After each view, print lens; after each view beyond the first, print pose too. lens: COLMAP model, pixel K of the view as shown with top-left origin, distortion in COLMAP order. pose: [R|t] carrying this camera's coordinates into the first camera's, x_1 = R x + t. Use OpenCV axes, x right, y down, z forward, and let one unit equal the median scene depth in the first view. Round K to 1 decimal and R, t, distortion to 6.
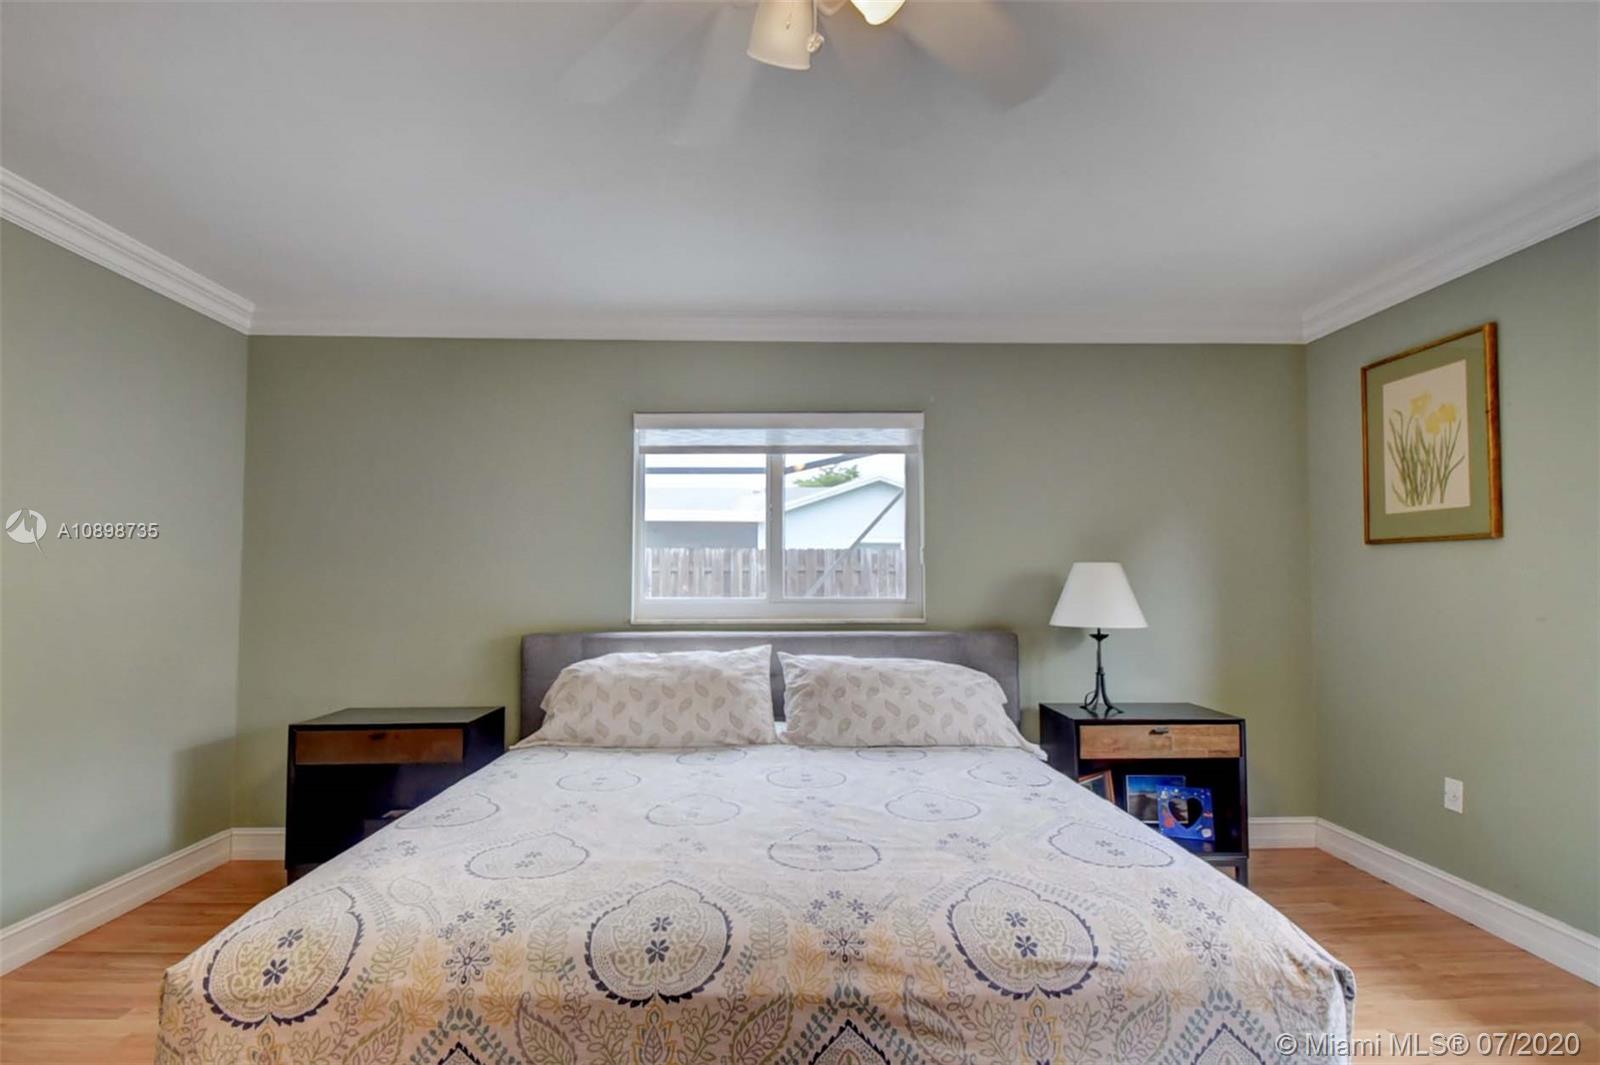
lens RADIAL K [[726.3, 0, 800.0], [0, 726.3, 559.3], [0, 0, 1]] dist [-0.001524, -0.001426]
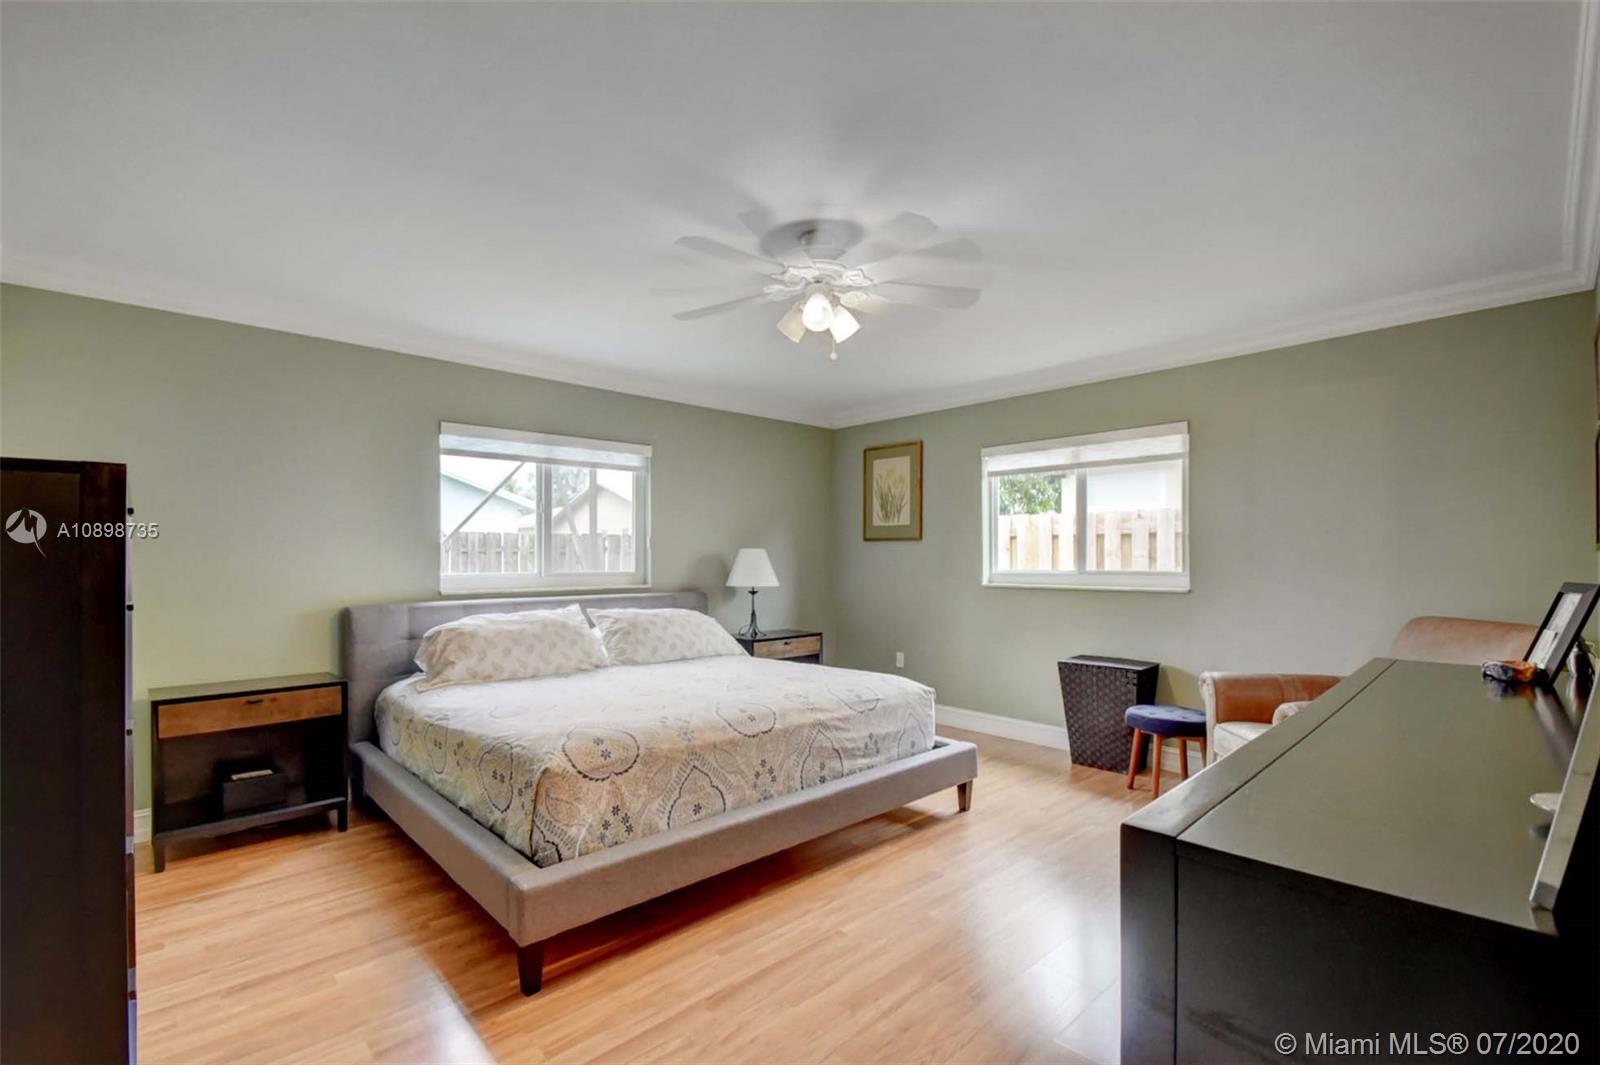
lens RADIAL K [[701.3, 0, 790.7], [0, 701.3, 557.5], [0, 0, 1]] dist [0.002099, -0.009706]
pose [[0.753179, 0.001336, 0.657815, -0.693778], [-0.018296, 0.999654, 0.018918, -0.008170], [-0.657561, -0.026284, 0.752942, -0.333778]]
